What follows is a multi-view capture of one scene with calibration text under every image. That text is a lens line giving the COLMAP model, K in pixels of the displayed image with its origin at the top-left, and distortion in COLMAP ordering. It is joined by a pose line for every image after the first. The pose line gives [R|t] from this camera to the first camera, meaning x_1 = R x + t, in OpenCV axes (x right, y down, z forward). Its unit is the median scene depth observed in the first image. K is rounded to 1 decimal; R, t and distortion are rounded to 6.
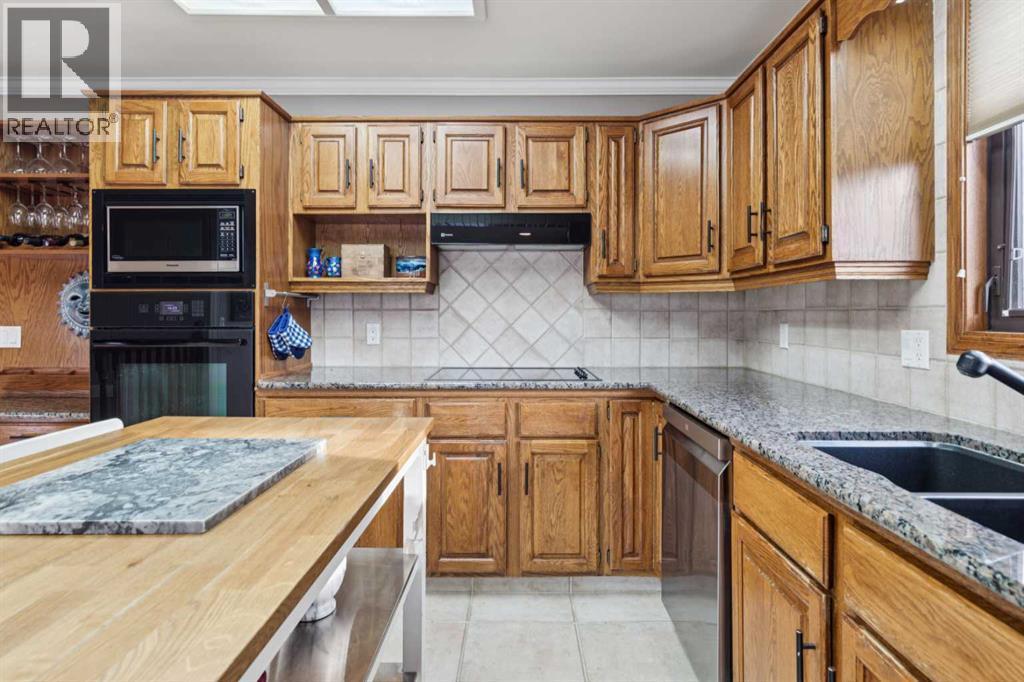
lens RADIAL K [[565.1, 0, 512.7], [0, 565.1, 313.0], [0, 0, 1]] dist [0.013706, -0.000025]
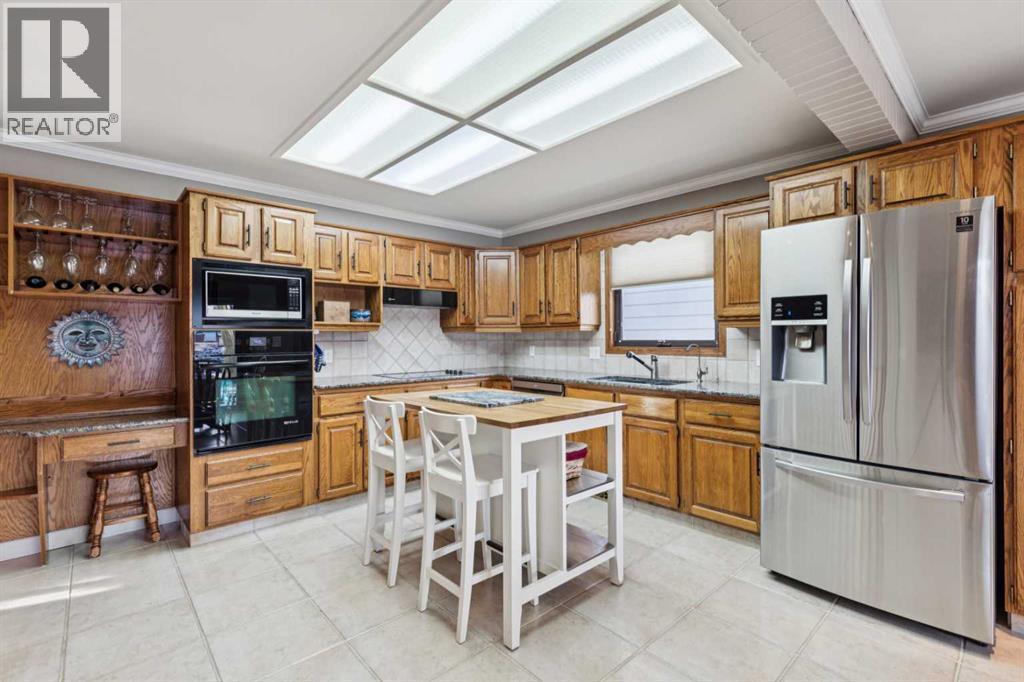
lens RADIAL K [[469.4, 0, 518.0], [0, 469.4, 338.4], [0, 0, 1]] dist [0.004711, -0.000647]
pose [[0.727702, -0.004012, 0.685881, -0.868424], [0.005436, 0.999985, 0.000082, -0.012256], [-0.685871, 0.003669, 0.727713, -0.366107]]
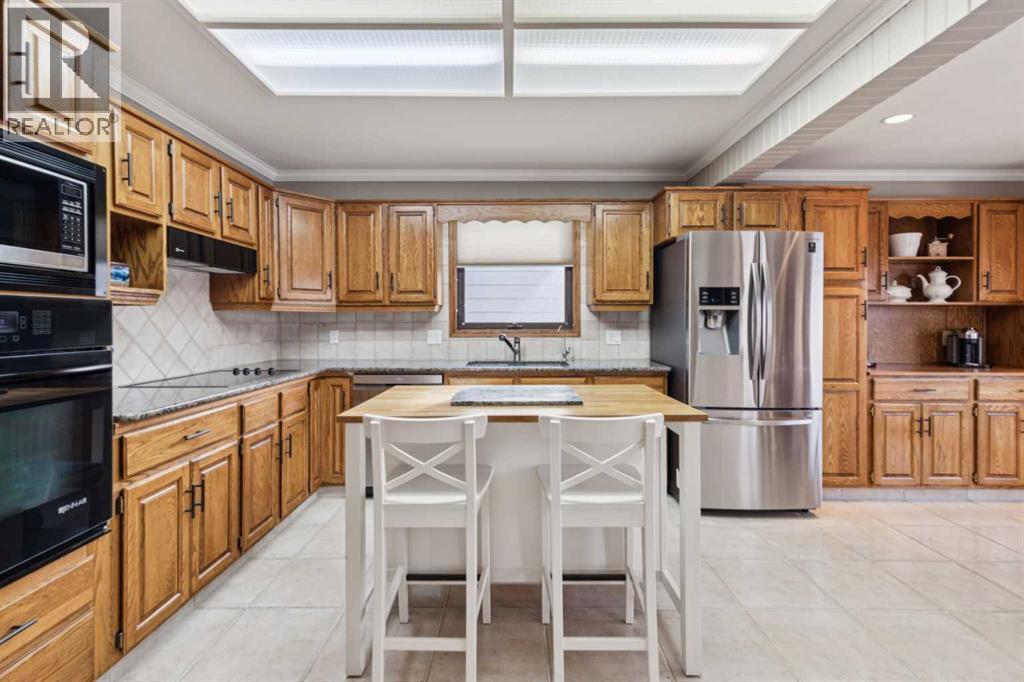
lens RADIAL K [[469.4, 0, 519.5], [0, 469.4, 324.2], [0, 0, 1]] dist [0.004711, -0.000647]
pose [[-0.013870, -0.005413, 0.999889, -1.003806], [0.003445, 0.999979, 0.005461, -0.006495], [-0.999898, 0.003520, -0.013851, 0.407272]]
